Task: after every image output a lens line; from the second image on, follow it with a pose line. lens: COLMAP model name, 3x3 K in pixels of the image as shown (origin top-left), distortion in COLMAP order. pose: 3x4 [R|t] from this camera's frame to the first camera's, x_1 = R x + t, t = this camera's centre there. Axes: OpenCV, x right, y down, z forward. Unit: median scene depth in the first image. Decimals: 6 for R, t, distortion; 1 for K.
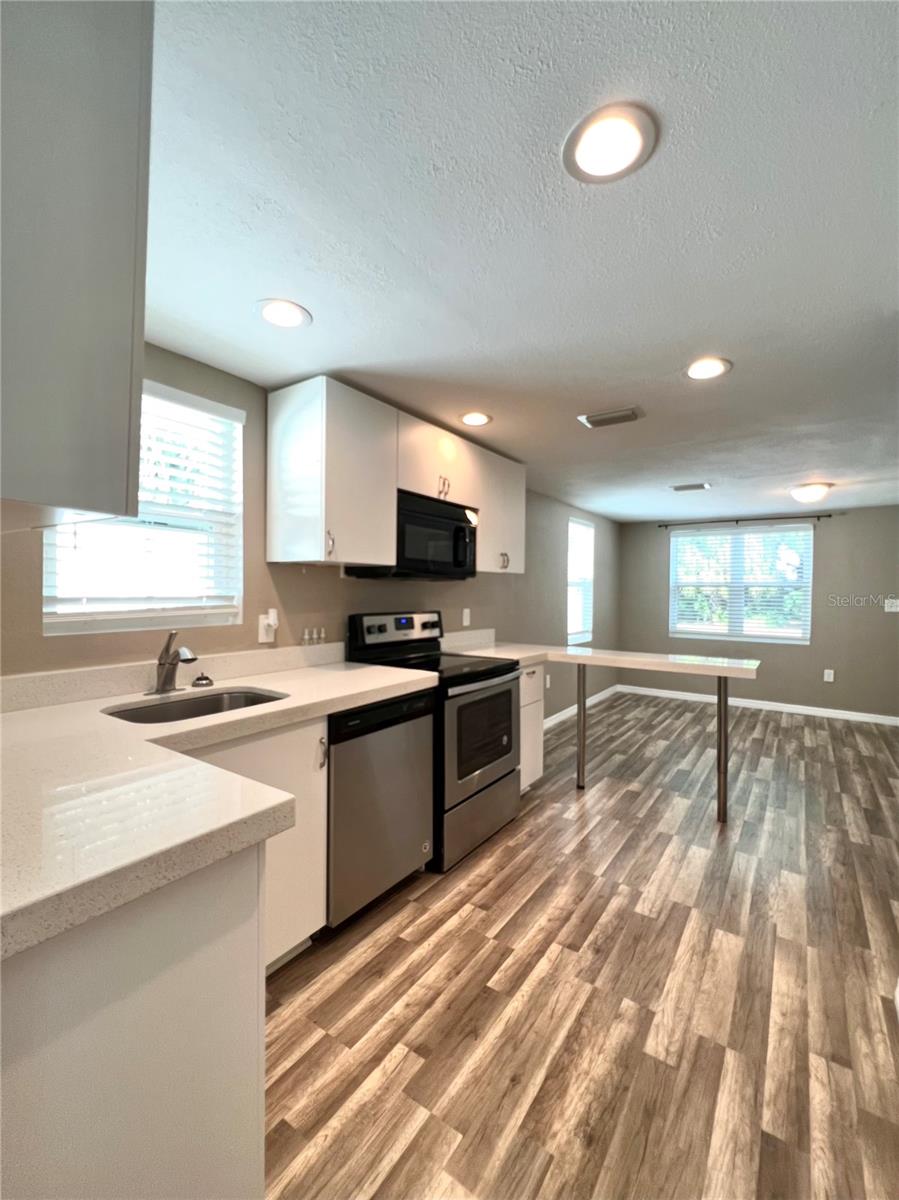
lens RADIAL K [[505.3, 0, 451.1], [0, 505.3, 594.6], [0, 0, 1]] dist [0.002090, -0.000626]
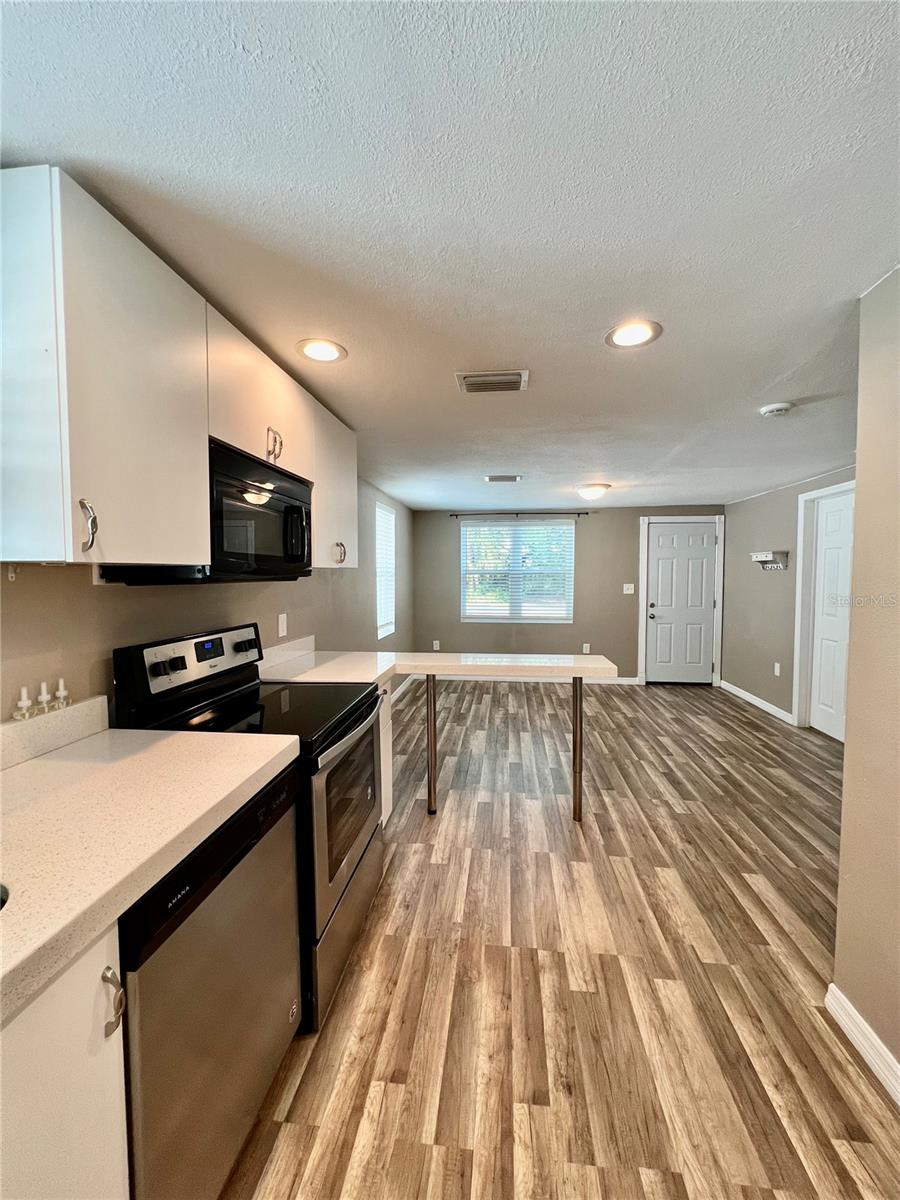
lens RADIAL K [[478.2, 0, 451.8], [0, 478.2, 596.0], [0, 0, 1]] dist [-0.002219, -0.000018]
pose [[0.881399, -0.035552, 0.471033, -0.115125], [0.015844, 0.998828, 0.045740, -0.039439], [-0.472107, -0.032852, 0.880929, 0.329677]]
